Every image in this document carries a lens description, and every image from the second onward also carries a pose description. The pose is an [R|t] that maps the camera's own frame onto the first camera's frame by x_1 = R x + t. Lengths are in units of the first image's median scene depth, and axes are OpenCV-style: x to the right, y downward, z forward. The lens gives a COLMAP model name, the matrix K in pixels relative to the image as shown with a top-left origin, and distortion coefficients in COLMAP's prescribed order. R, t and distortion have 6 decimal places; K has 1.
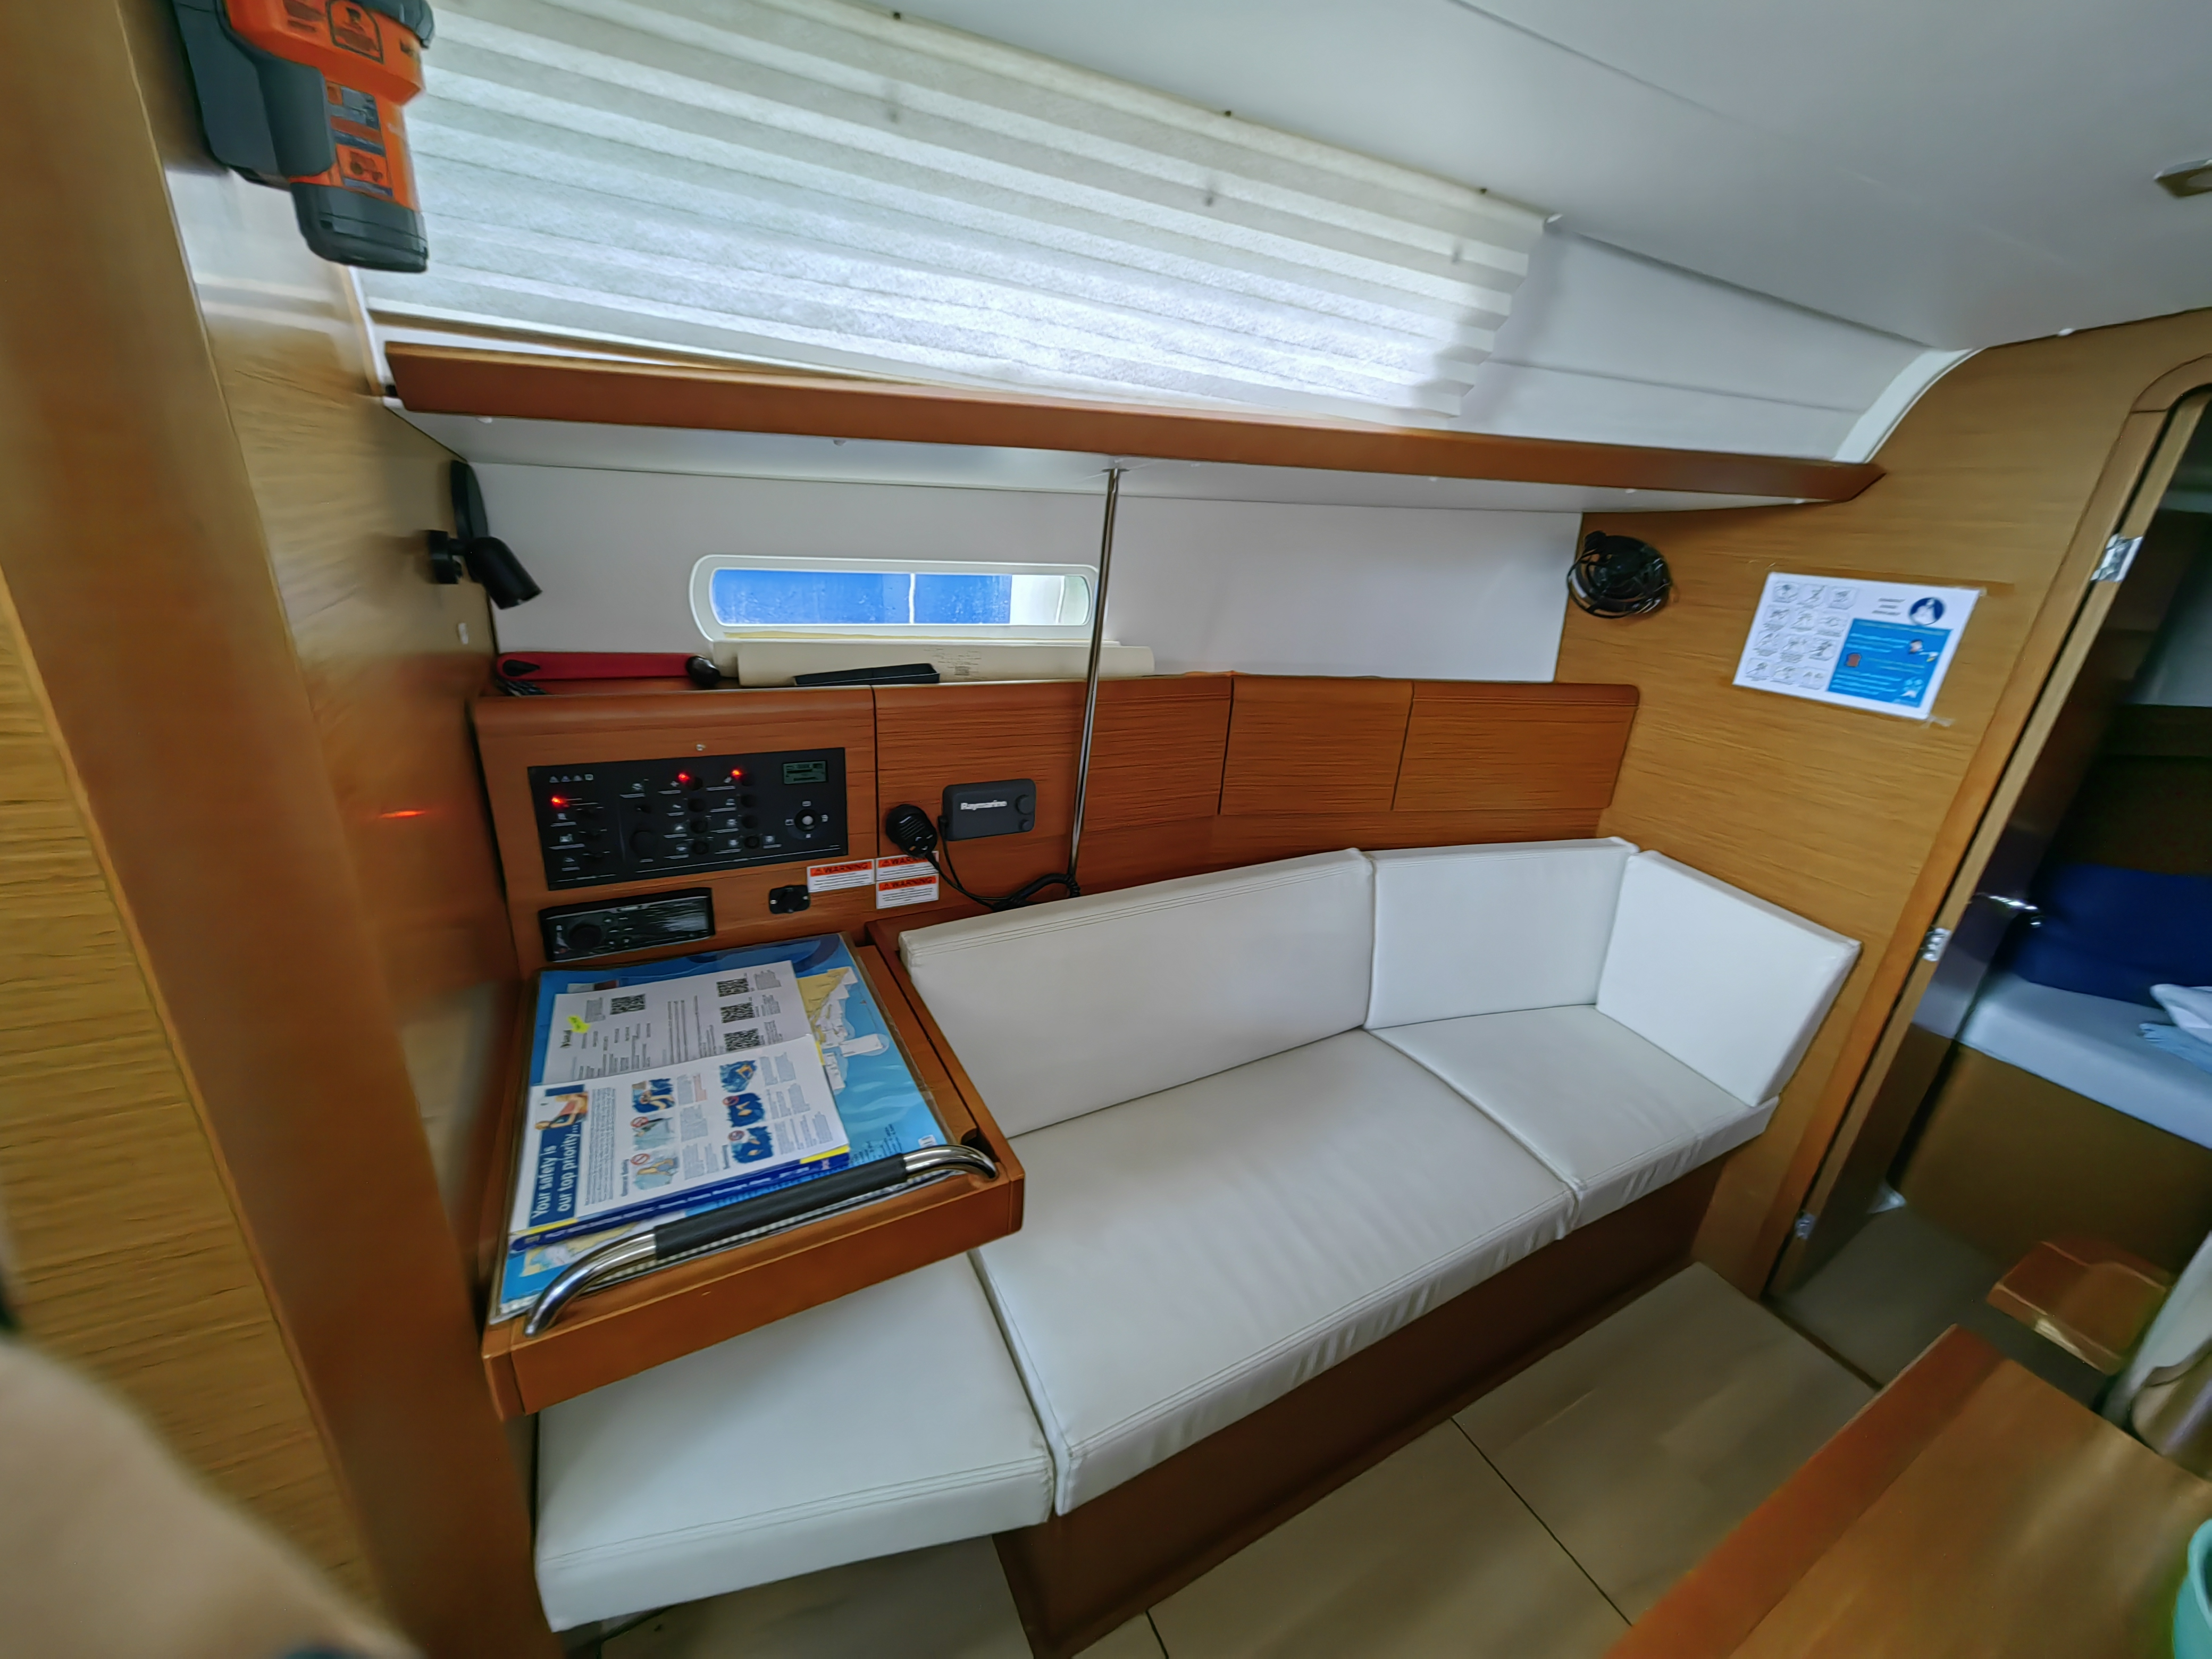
lens RADIAL K [[853.0, 0, 1106.0], [0, 853.0, 829.5], [0, 0, 1]] dist [0.013113, -0.000447]
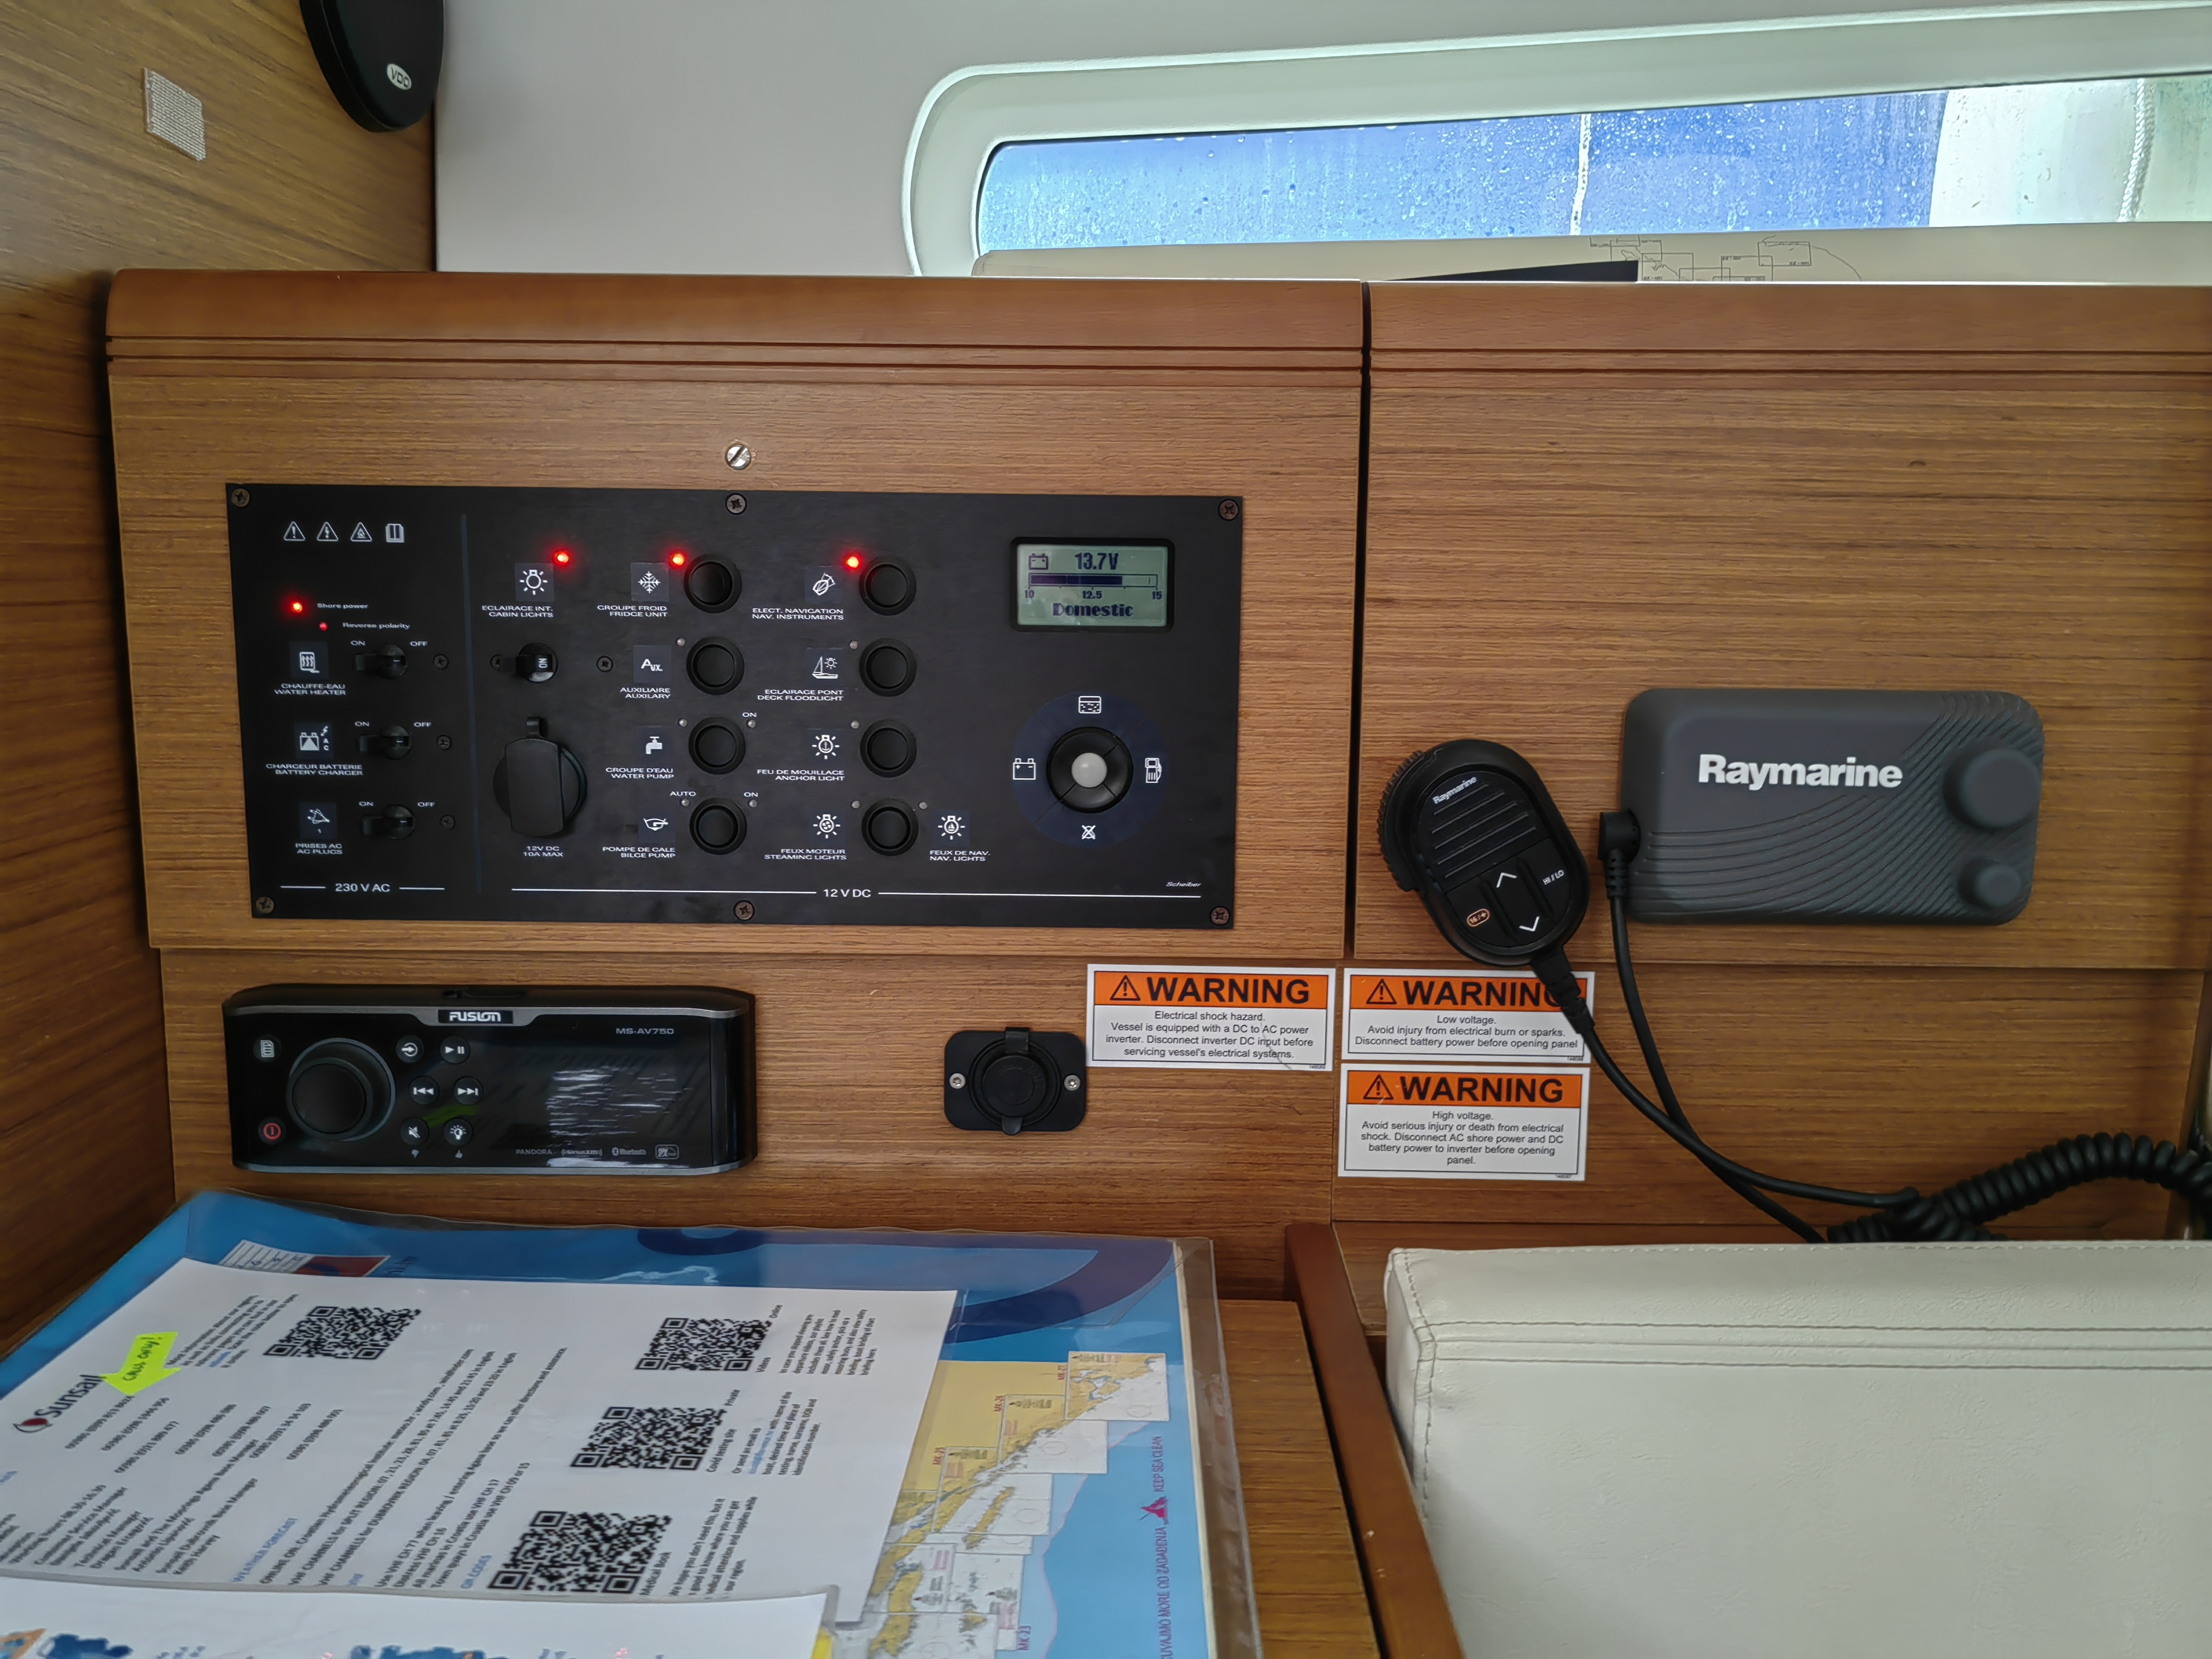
lens RADIAL K [[1896.9, 0, 1068.0], [0, 1896.9, 832.1], [0, 0, 1]] dist [0.048460, -0.116632]
pose [[0.866694, 0.011405, -0.498710, -0.060093], [-0.117521, 0.976267, -0.181911, 0.115088], [0.484799, 0.216271, 0.847465, 0.497139]]
